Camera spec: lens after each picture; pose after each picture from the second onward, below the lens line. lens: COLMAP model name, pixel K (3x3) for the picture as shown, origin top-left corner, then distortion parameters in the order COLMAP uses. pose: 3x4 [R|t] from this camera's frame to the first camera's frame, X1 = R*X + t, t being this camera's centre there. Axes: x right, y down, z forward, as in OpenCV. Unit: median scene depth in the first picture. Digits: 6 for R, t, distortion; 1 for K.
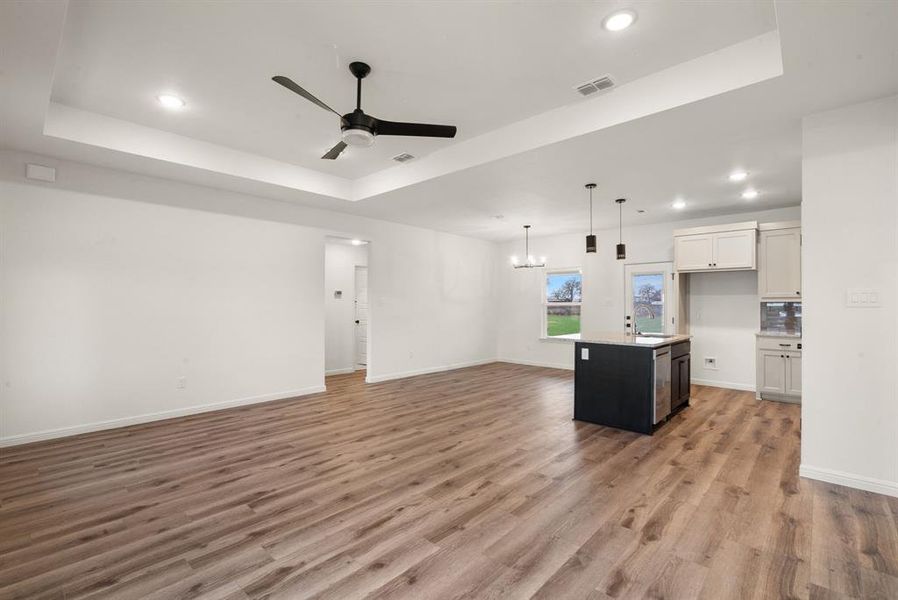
lens RADIAL K [[408.6, 0, 434.1], [0, 408.6, 303.0], [0, 0, 1]] dist [-0.004132, 0.001782]
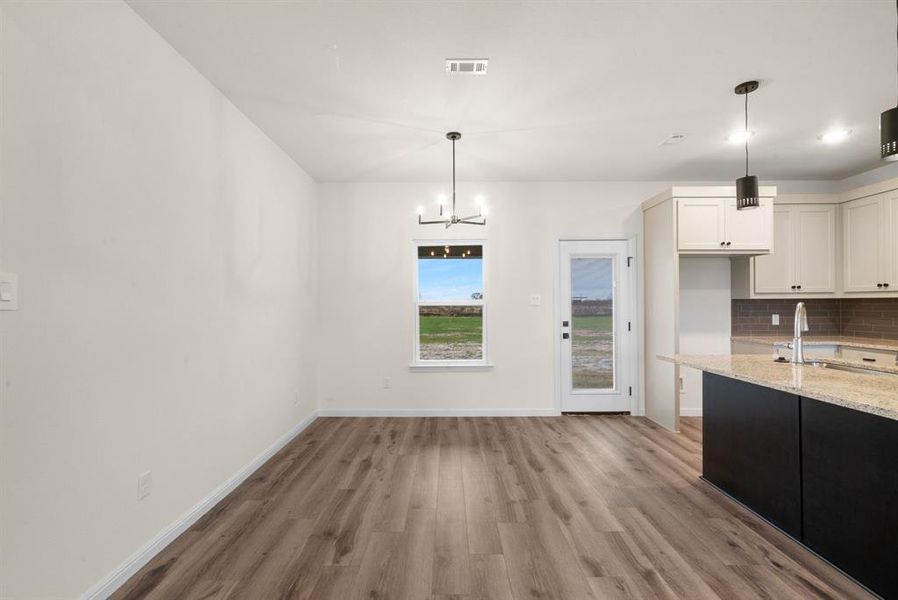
lens RADIAL K [[408.6, 0, 443.4], [0, 408.6, 302.2], [0, 0, 1]] dist [-0.004132, 0.001782]
pose [[0.727278, -0.001487, 0.686341, -0.202815], [0.002756, 0.999996, -0.000753, 0.004941], [-0.686337, 0.002439, 0.727279, 1.347538]]
